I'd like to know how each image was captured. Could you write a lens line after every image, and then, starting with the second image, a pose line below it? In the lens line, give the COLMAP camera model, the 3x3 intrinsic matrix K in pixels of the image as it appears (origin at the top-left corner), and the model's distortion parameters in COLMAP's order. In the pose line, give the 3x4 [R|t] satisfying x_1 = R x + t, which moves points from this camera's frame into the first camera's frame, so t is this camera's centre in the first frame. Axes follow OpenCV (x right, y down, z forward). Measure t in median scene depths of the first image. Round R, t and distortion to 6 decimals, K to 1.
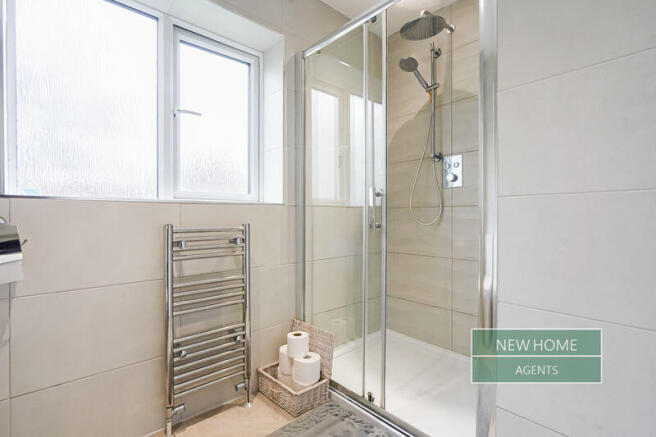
lens RADIAL K [[310.5, 0, 326.3], [0, 310.5, 219.1], [0, 0, 1]] dist [-0.001830, 0.001104]
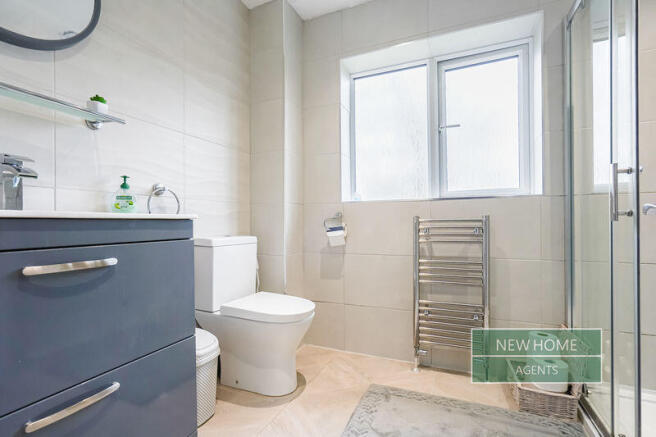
lens RADIAL K [[310.5, 0, 325.7], [0, 310.5, 220.5], [0, 0, 1]] dist [-0.001830, 0.001104]
pose [[0.432083, -0.005495, -0.901817, 0.475522], [0.008129, 0.999965, -0.002198, 0.029653], [0.901797, -0.006381, 0.432112, 0.023049]]
